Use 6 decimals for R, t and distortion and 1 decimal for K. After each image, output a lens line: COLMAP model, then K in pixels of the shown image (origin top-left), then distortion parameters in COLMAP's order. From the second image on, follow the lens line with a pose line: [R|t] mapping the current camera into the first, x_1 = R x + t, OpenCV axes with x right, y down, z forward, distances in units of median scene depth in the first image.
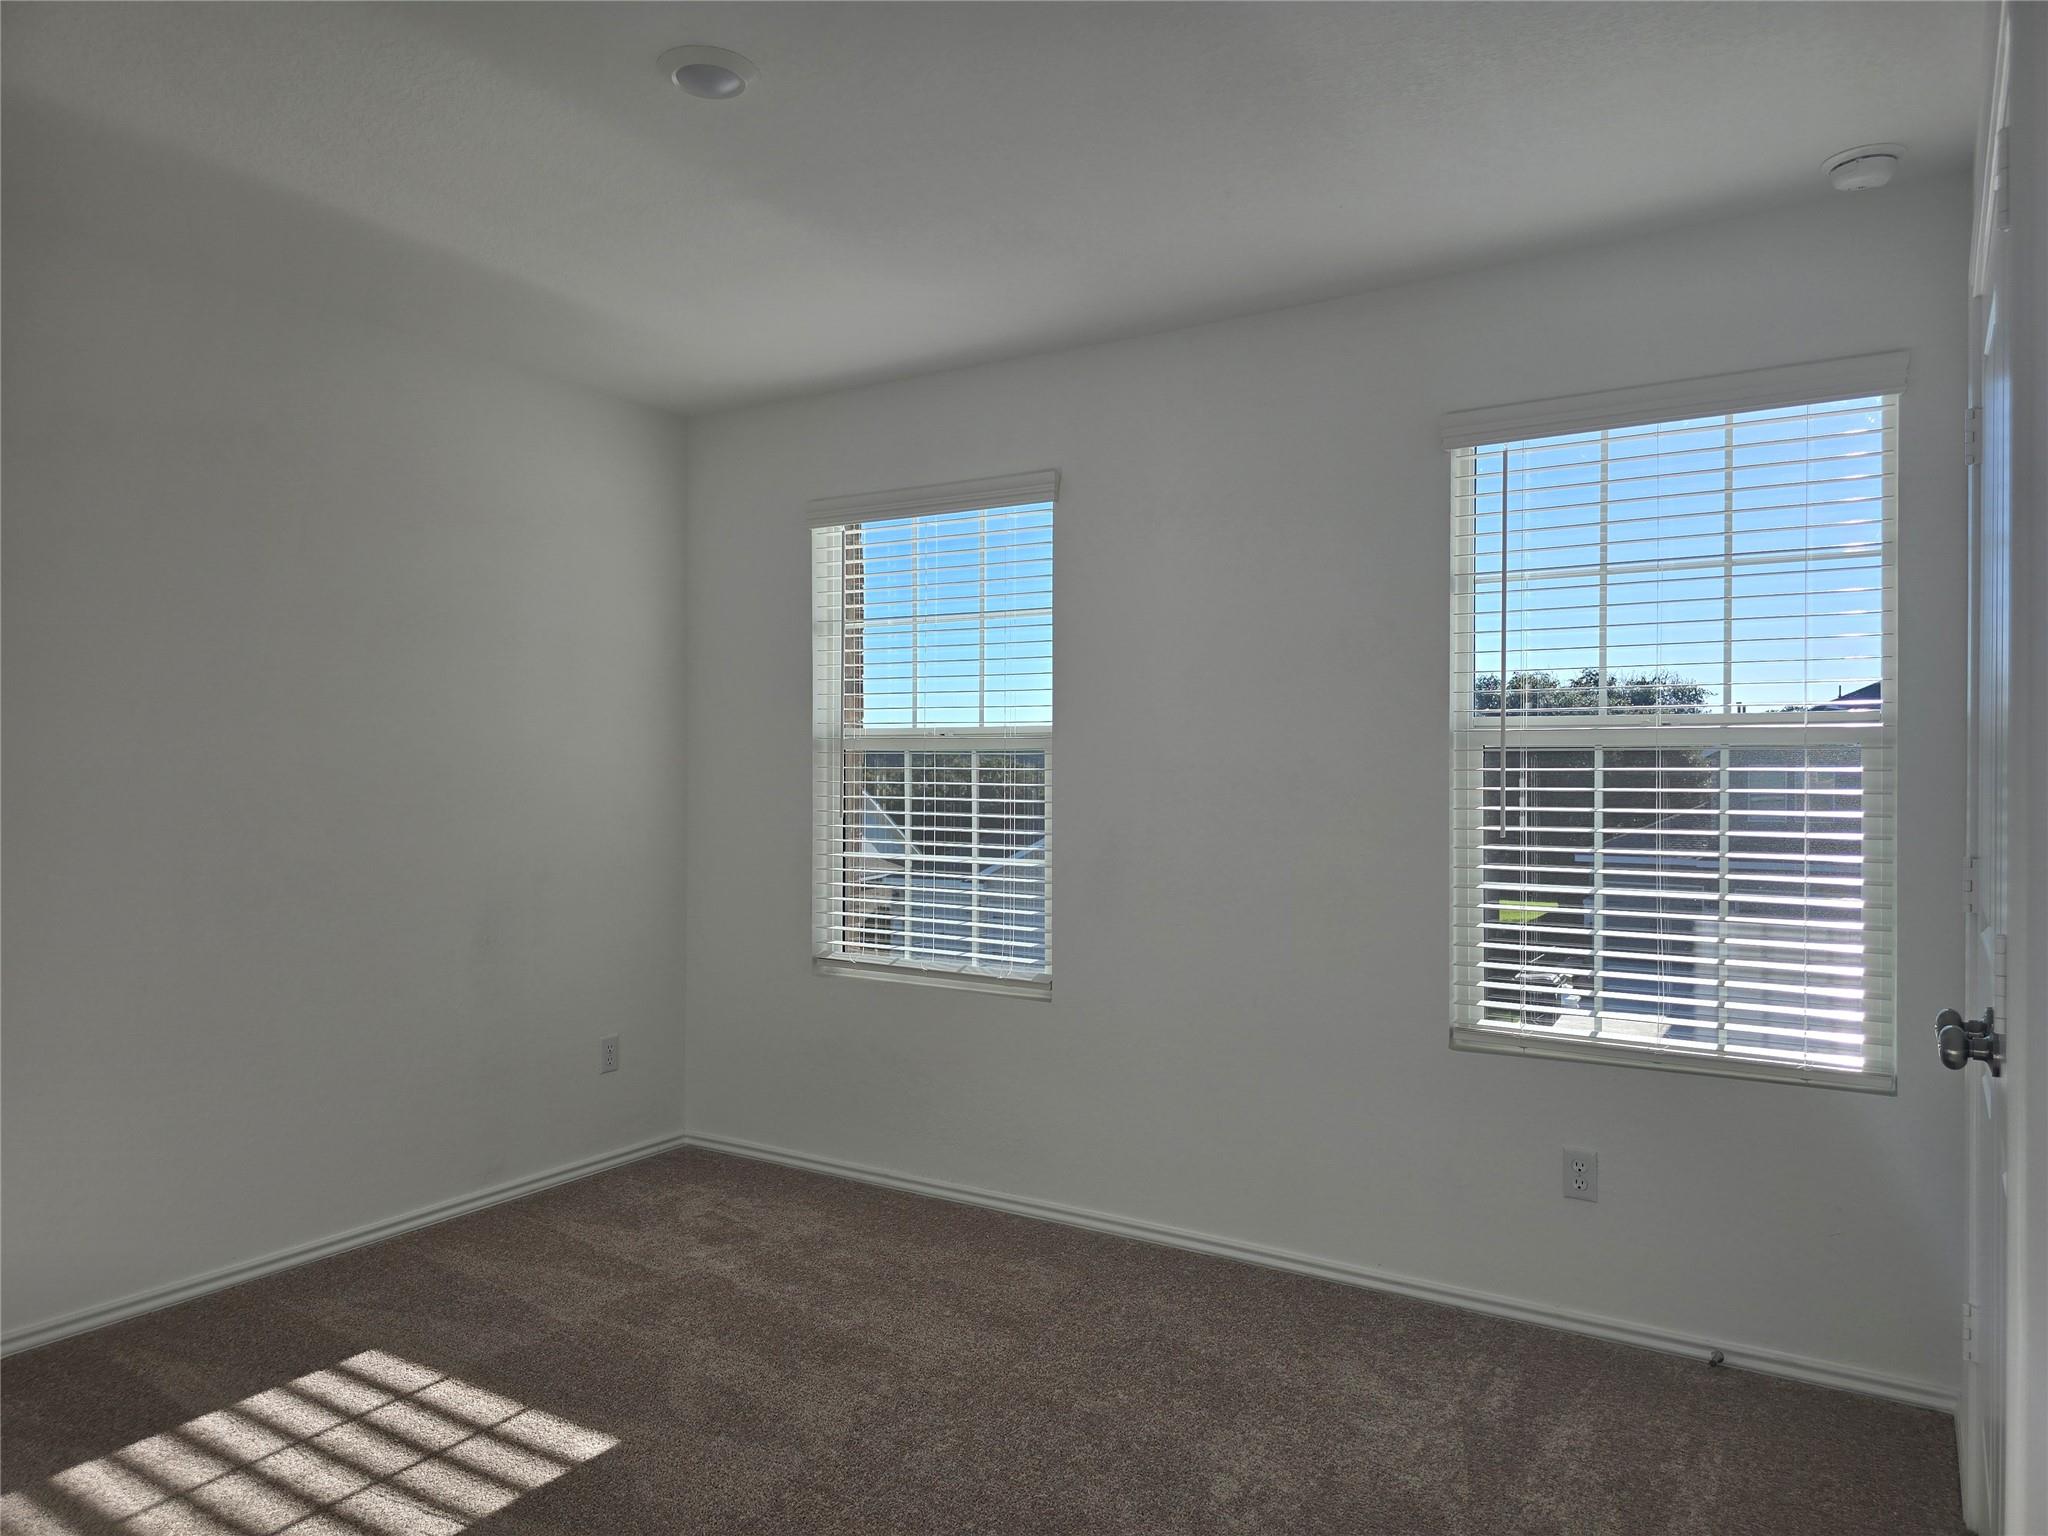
lens RADIAL K [[1375.4, 0, 1003.8], [0, 1375.4, 774.1], [0, 0, 1]] dist [0.027170, 0.004229]
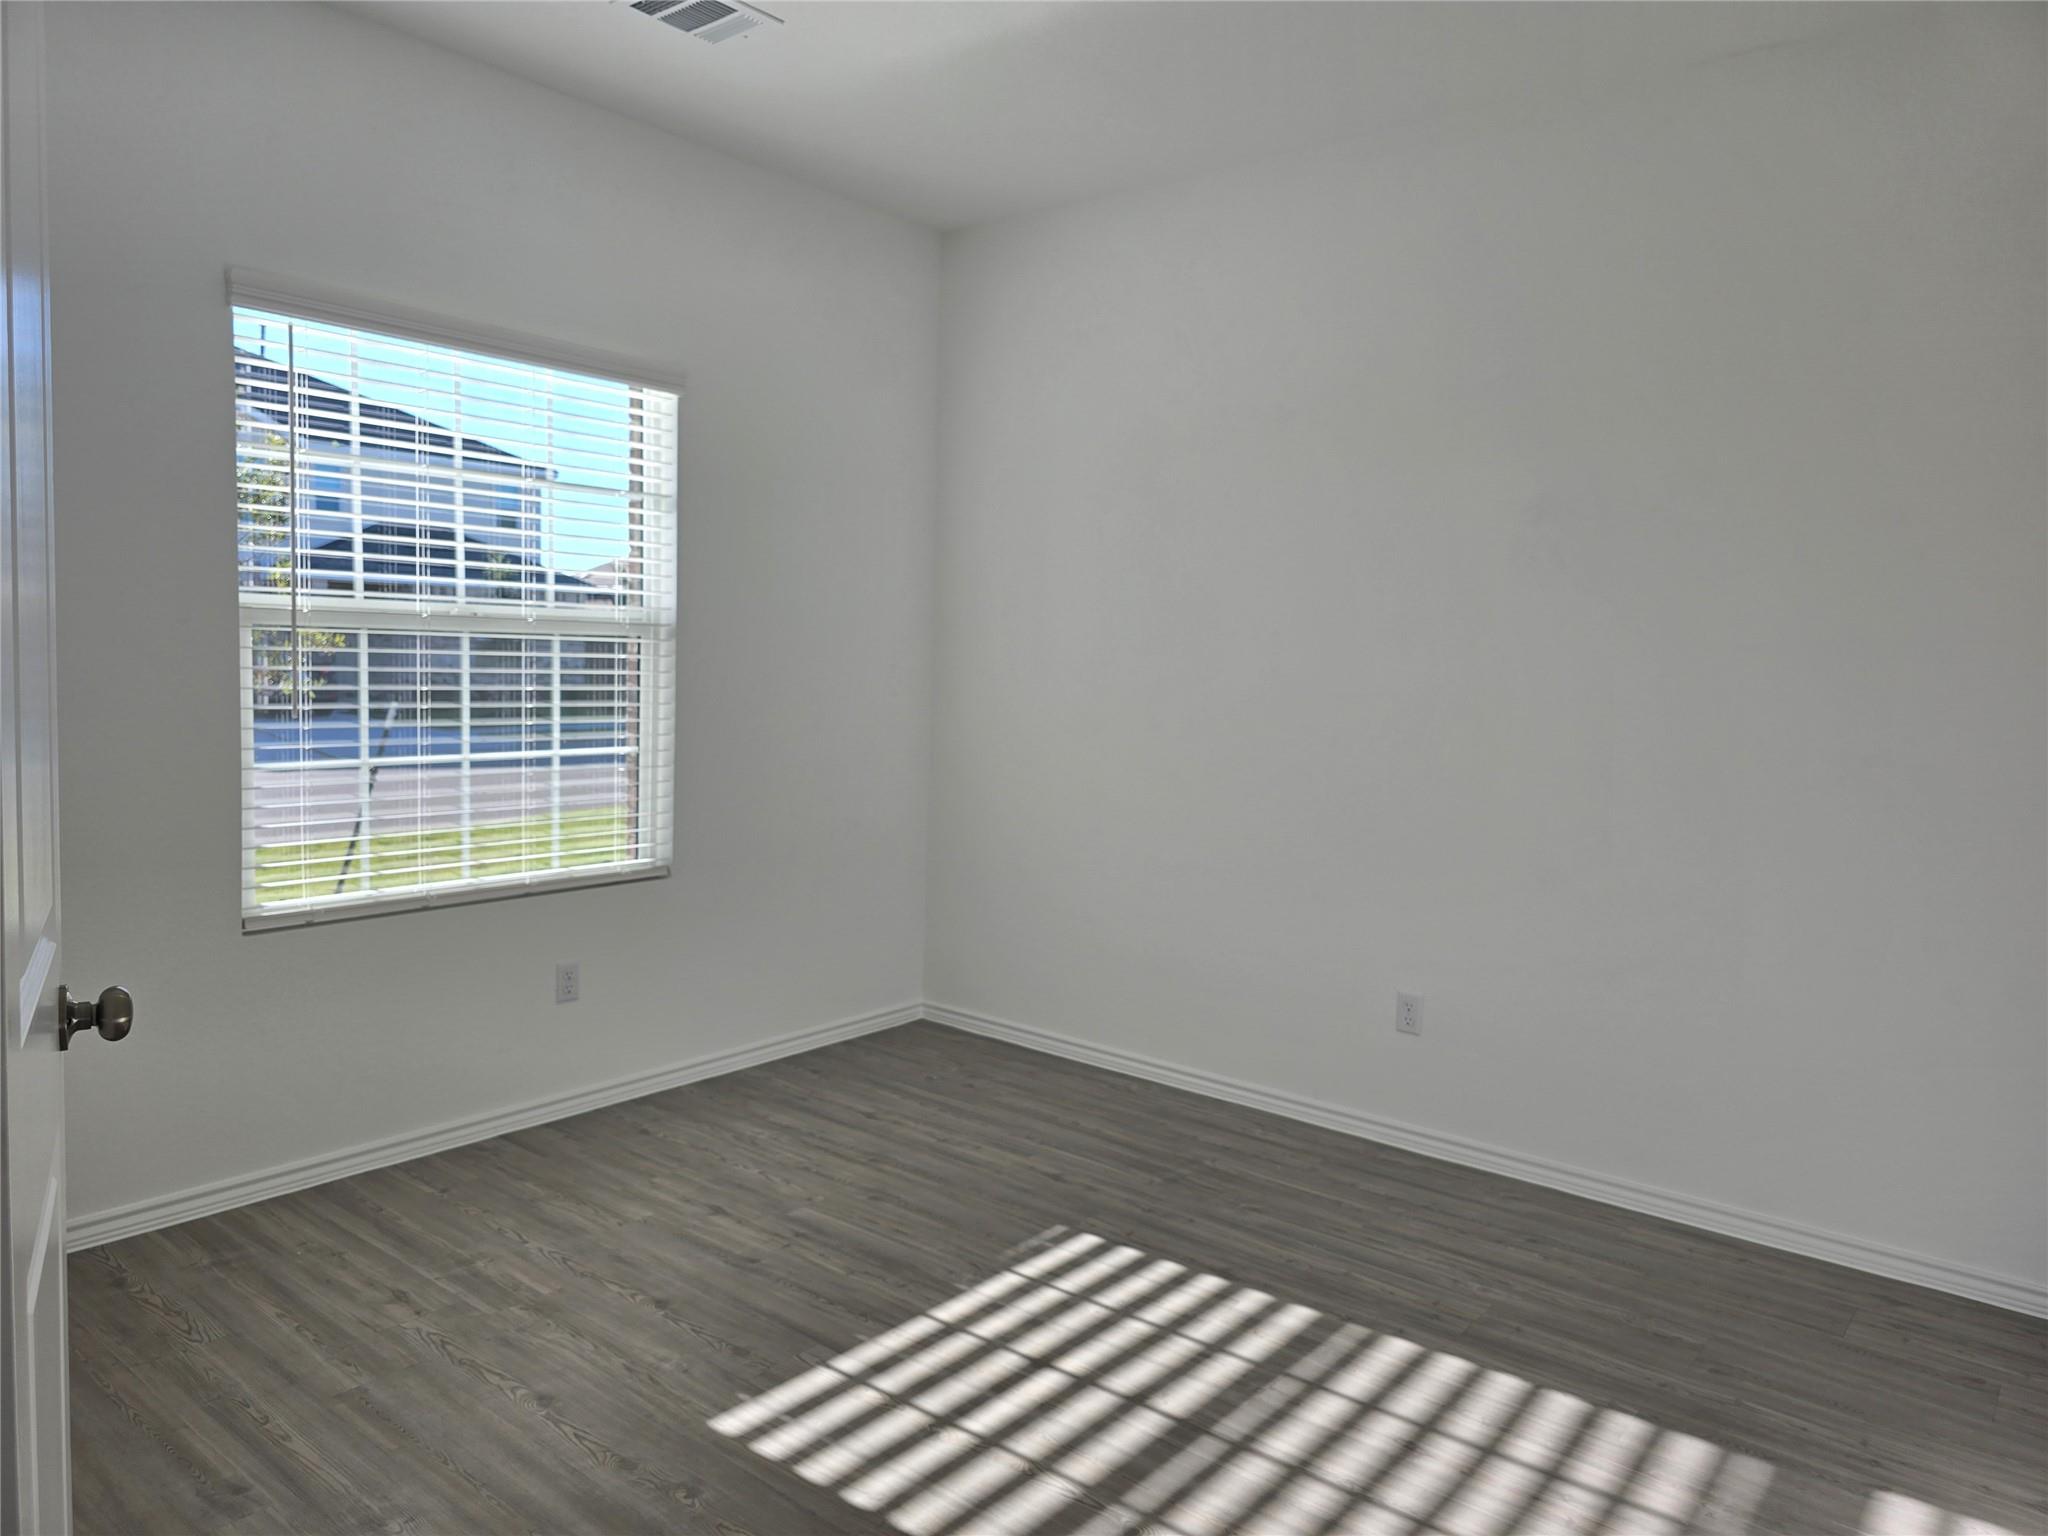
lens RADIAL K [[1375.6, 0, 1020.5], [0, 1375.6, 747.5], [0, 0, 1]] dist [0.064125, -0.066240]
pose [[0.125043, -0.056839, 0.990522, -1.300581], [-0.014421, 0.998148, 0.059097, -0.001984], [-0.992046, -0.021674, 0.123992, 0.822300]]
